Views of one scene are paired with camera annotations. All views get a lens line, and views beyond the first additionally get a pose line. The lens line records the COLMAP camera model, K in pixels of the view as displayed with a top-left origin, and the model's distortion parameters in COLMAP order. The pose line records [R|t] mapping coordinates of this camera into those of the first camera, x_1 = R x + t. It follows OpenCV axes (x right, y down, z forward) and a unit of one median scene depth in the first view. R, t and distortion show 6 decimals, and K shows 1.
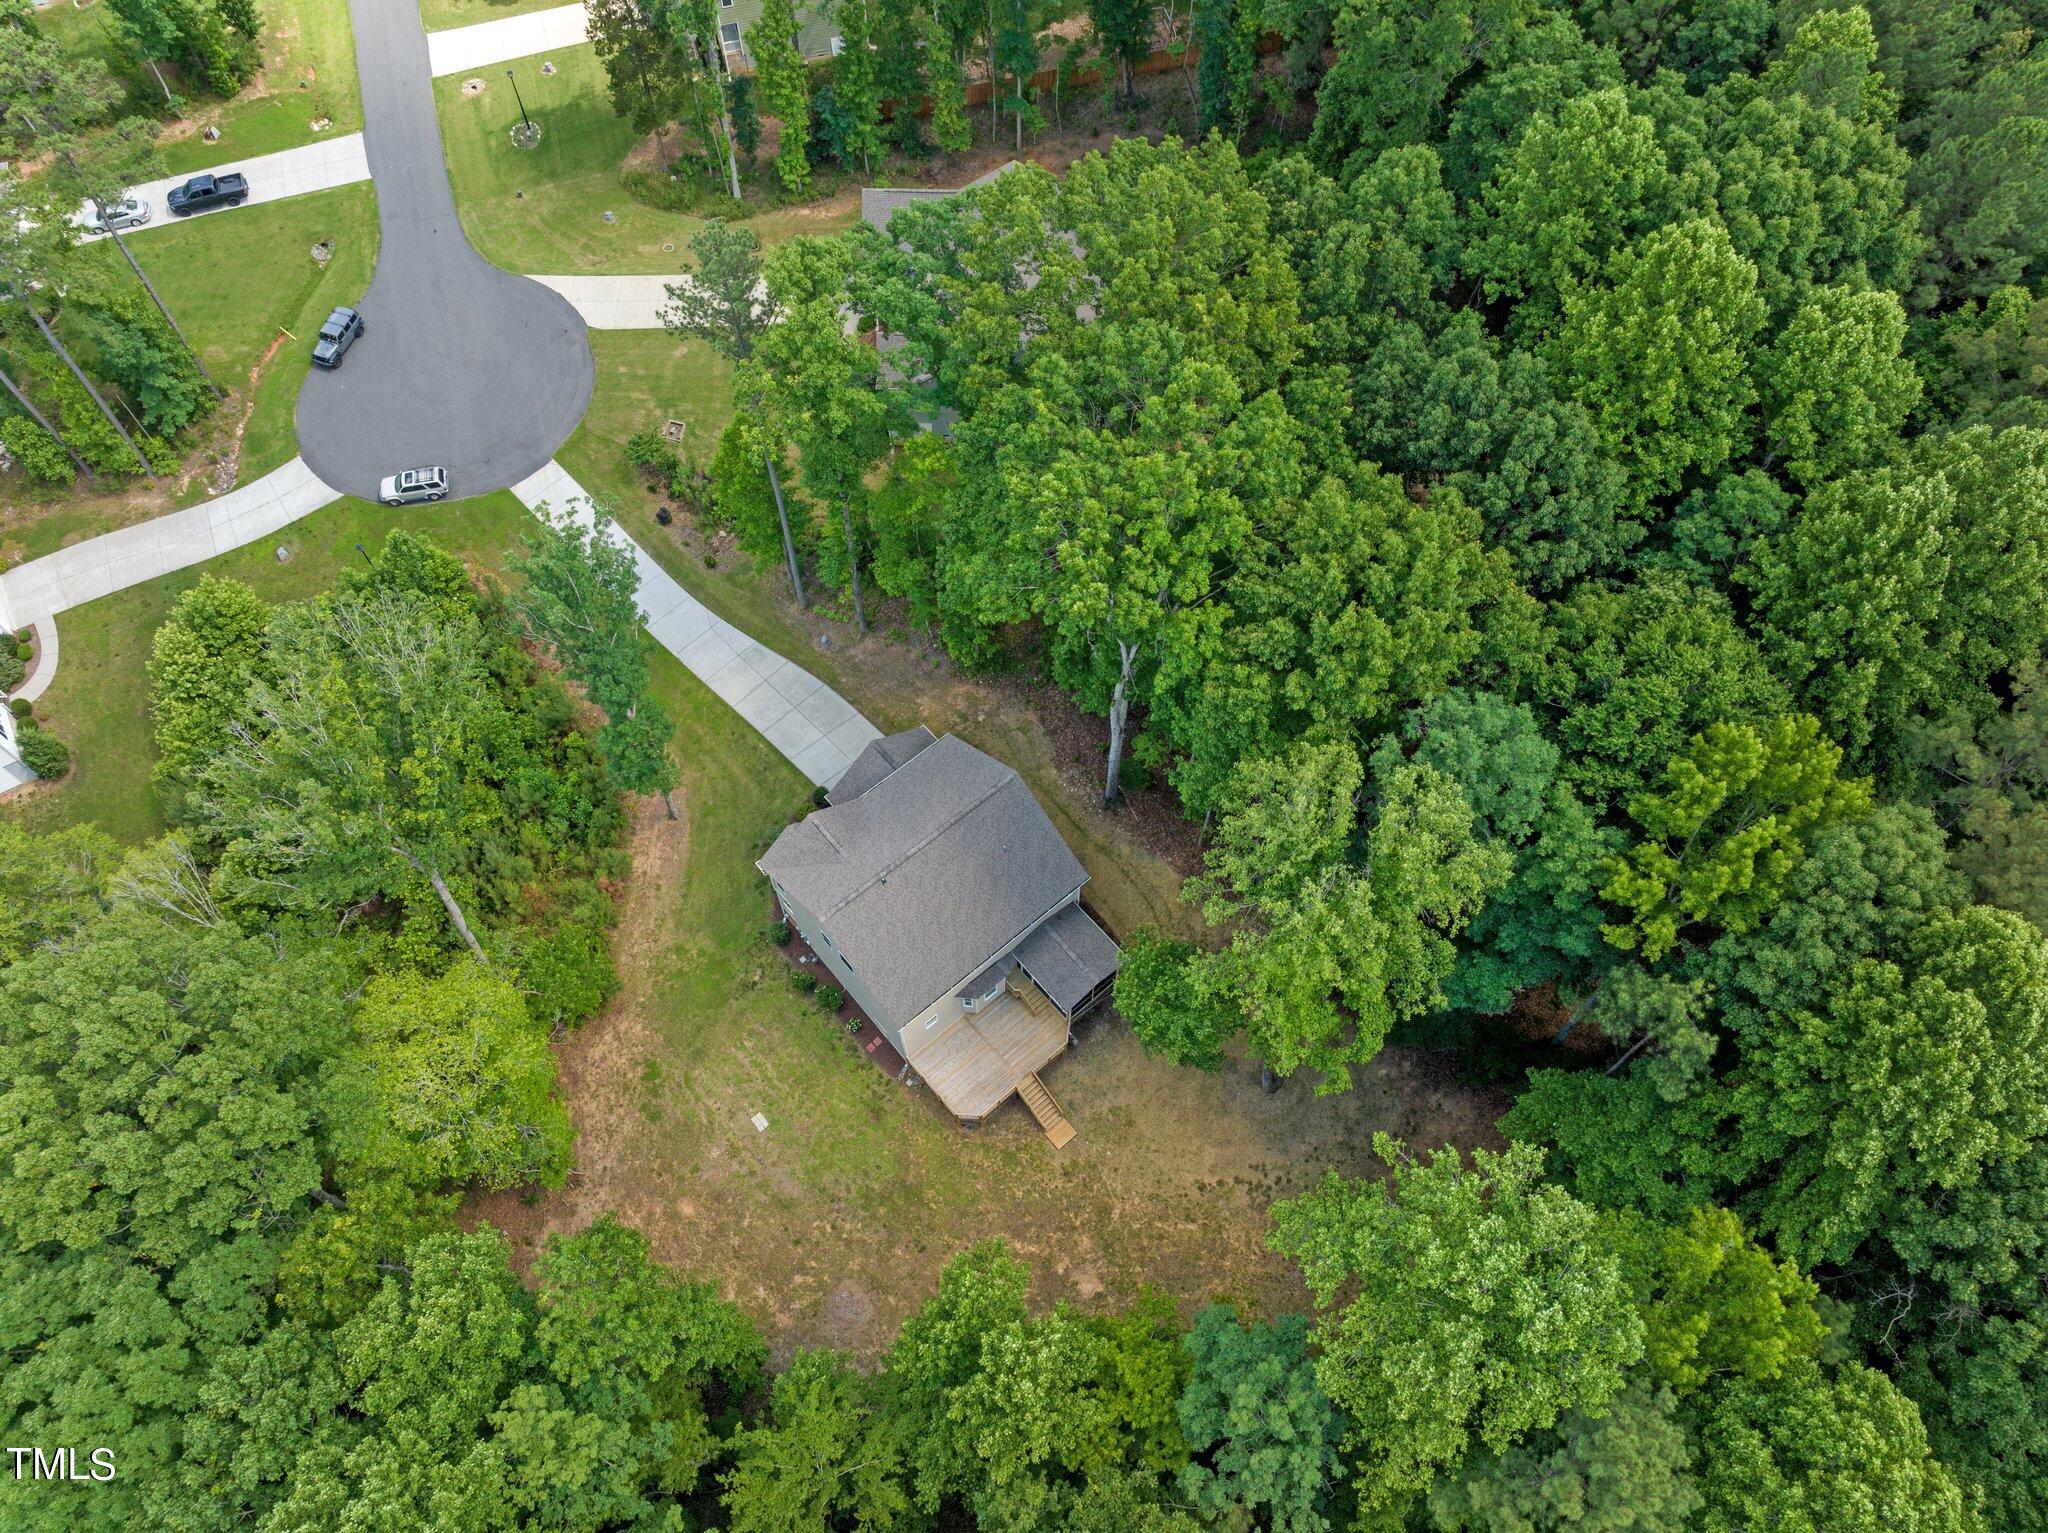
lens RADIAL K [[1427.1, 0, 1023.3], [0, 1427.1, 767.1], [0, 0, 1]] dist [-0.010658, -0.002104]
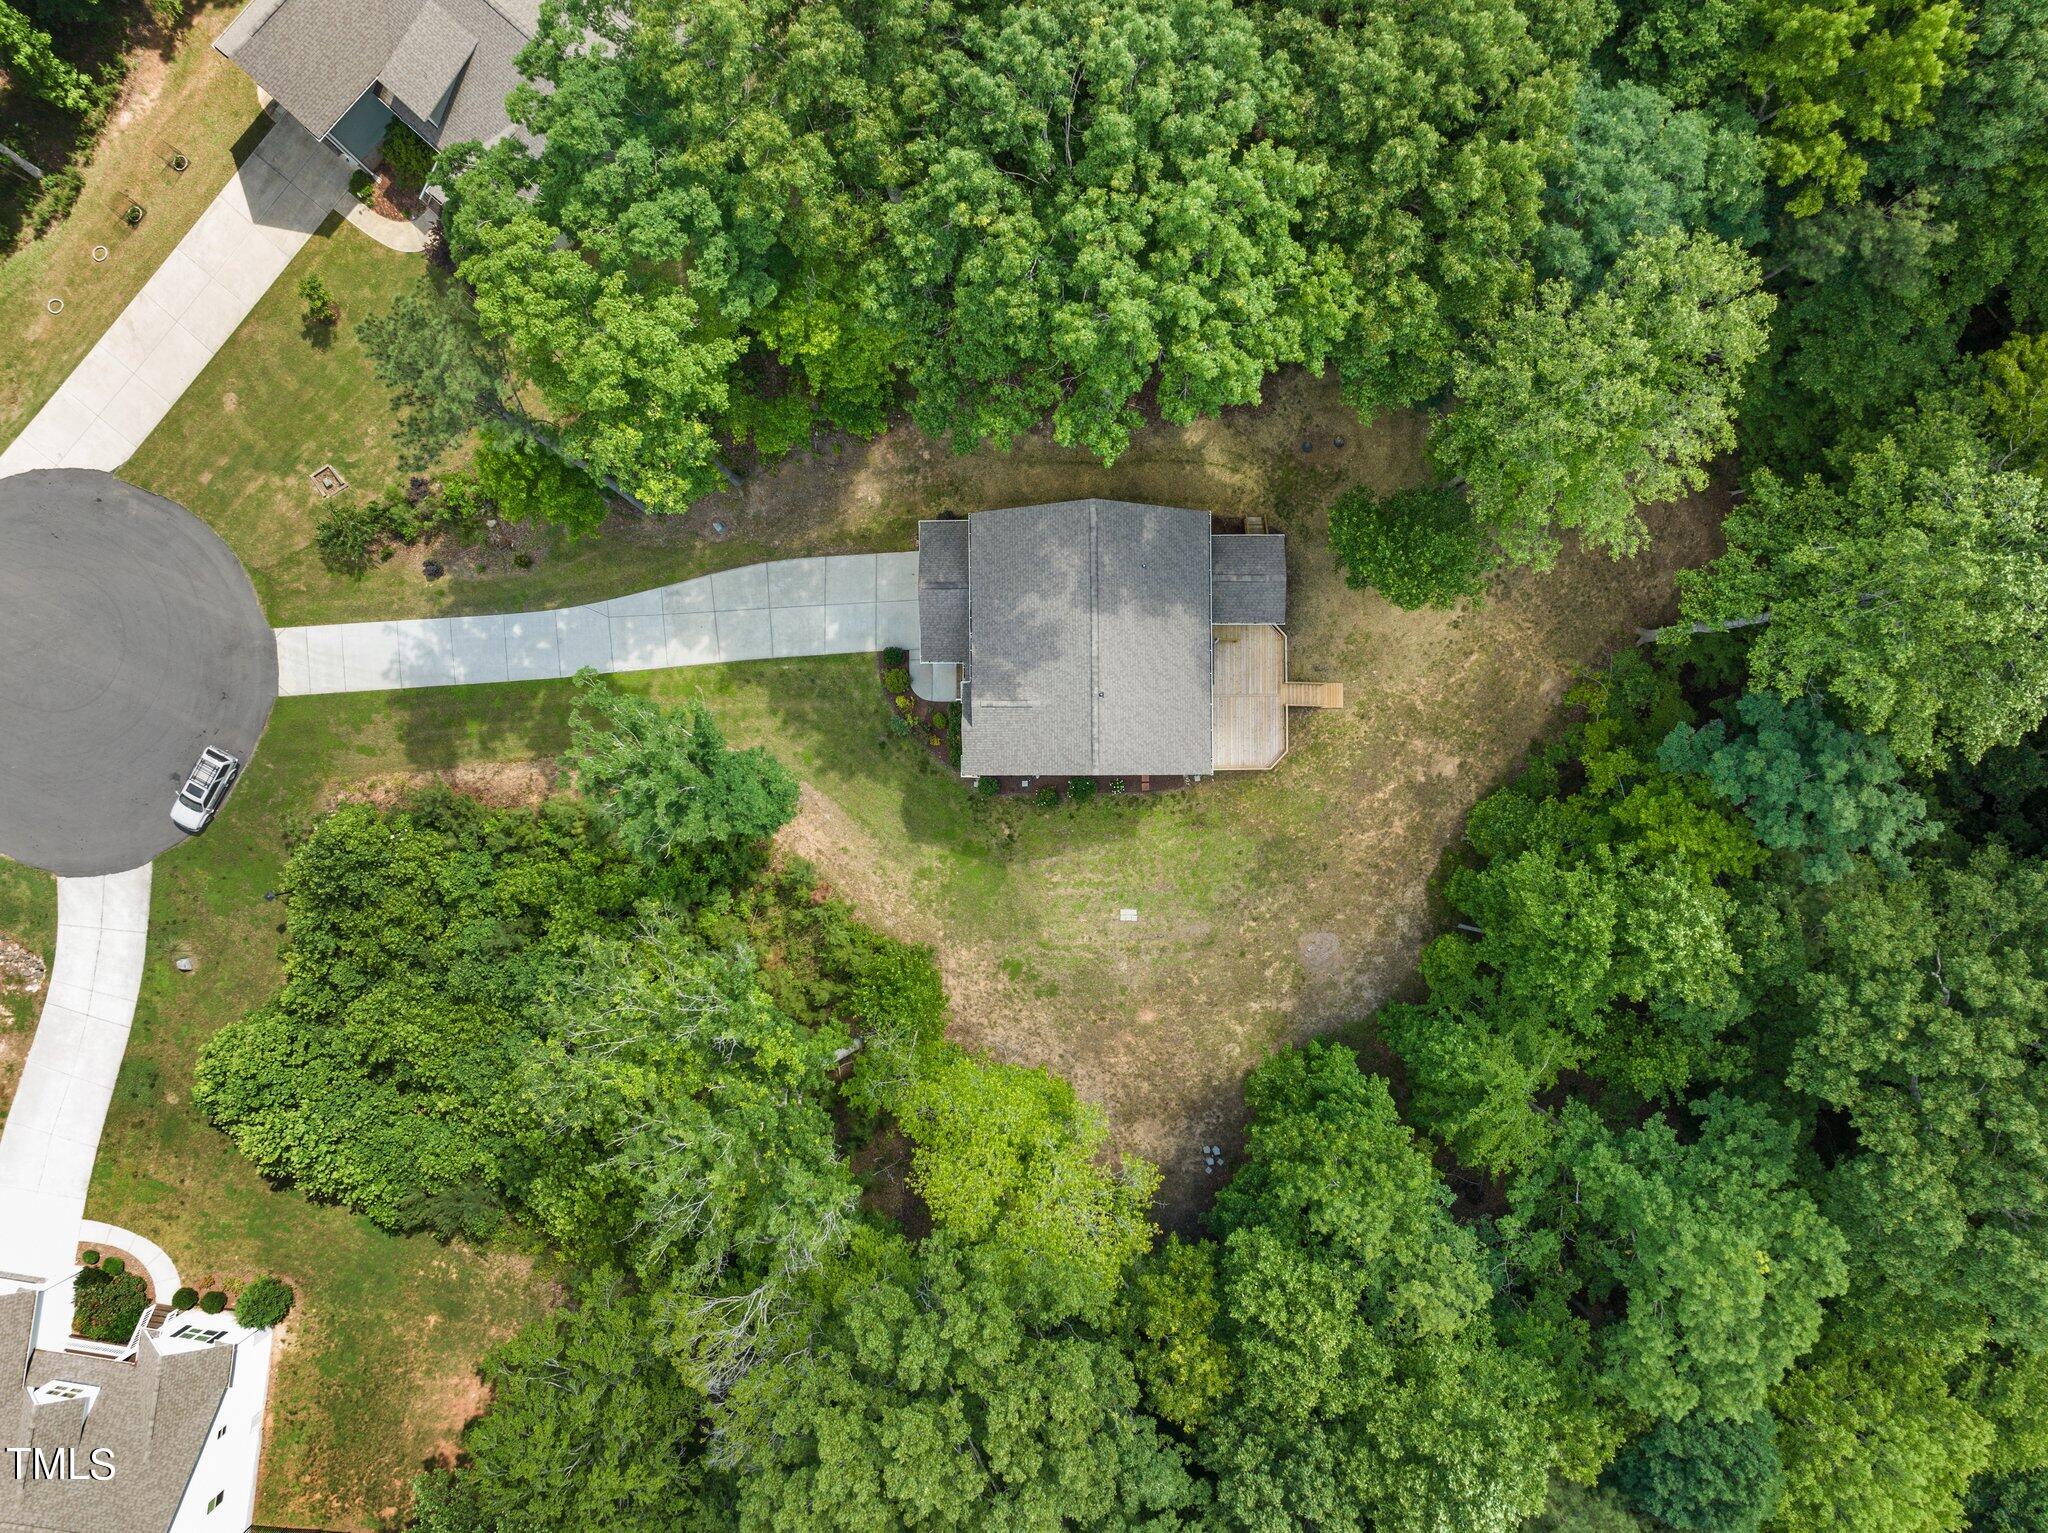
lens RADIAL K [[1439.1, 0, 1024.6], [0, 1439.1, 763.5], [0, 0, 1]] dist [0.001035, -0.000576]
pose [[0.648017, -0.761579, 0.008480, -0.140269], [0.662856, 0.569429, 0.486181, -0.312210], [-0.375094, -0.309432, 0.873817, 0.152376]]
